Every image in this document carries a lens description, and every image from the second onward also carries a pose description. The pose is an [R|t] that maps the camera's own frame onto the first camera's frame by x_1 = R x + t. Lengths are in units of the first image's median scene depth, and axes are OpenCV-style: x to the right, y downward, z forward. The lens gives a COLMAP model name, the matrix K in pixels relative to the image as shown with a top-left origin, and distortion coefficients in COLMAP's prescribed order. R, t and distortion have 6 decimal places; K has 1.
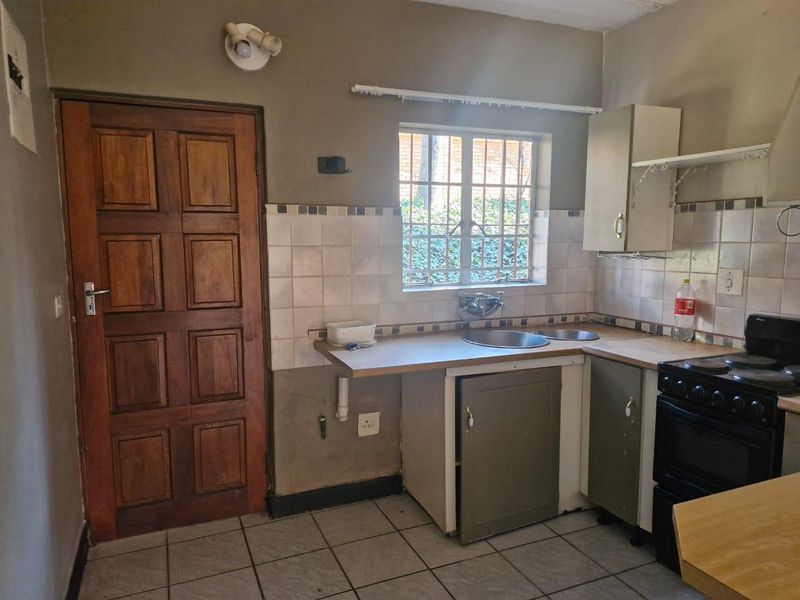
lens RADIAL K [[566.8, 0, 395.4], [0, 566.8, 299.8], [0, 0, 1]] dist [0.106498, -0.151816]
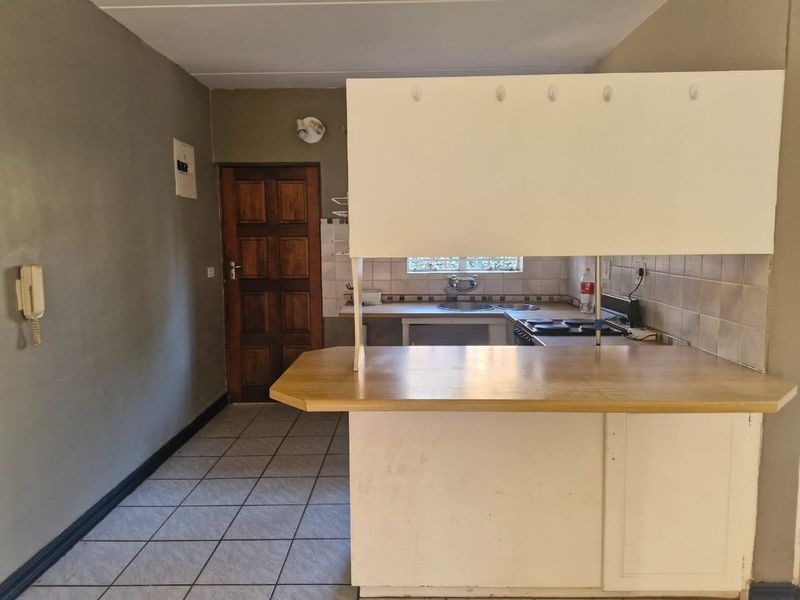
lens RADIAL K [[577.2, 0, 399.6], [0, 577.2, 297.1], [0, 0, 1]] dist [0.003183, 0.000120]
pose [[0.912090, 0.040467, -0.407988, 0.671376], [-0.042927, 0.999073, 0.003128, 0.049393], [0.407737, 0.014660, 0.912982, -0.453723]]
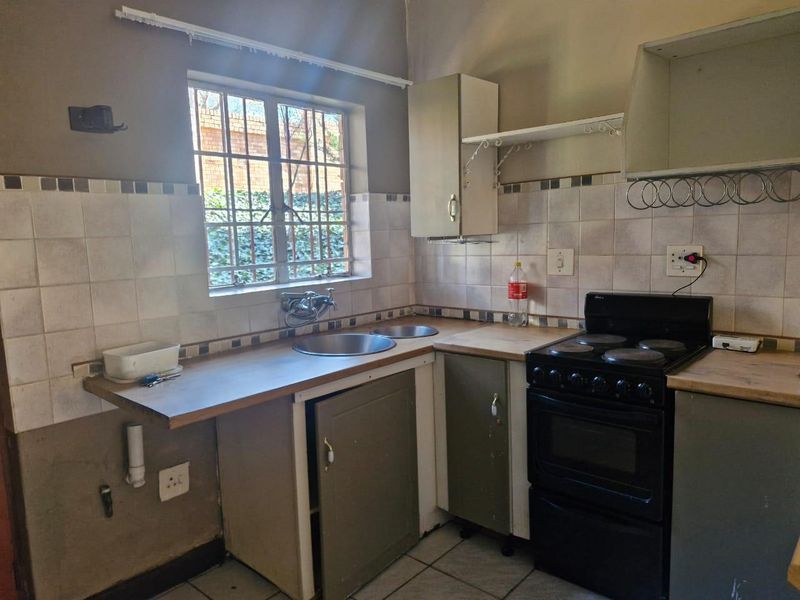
lens RADIAL K [[566.8, 0, 395.4], [0, 566.8, 299.8], [0, 0, 1]] dist [0.106498, -0.151816]
pose [[0.904916, -0.076451, 0.418667, -0.087278], [0.076590, 0.996926, 0.016501, -0.004447], [-0.418642, 0.017134, 0.907990, 0.222277]]
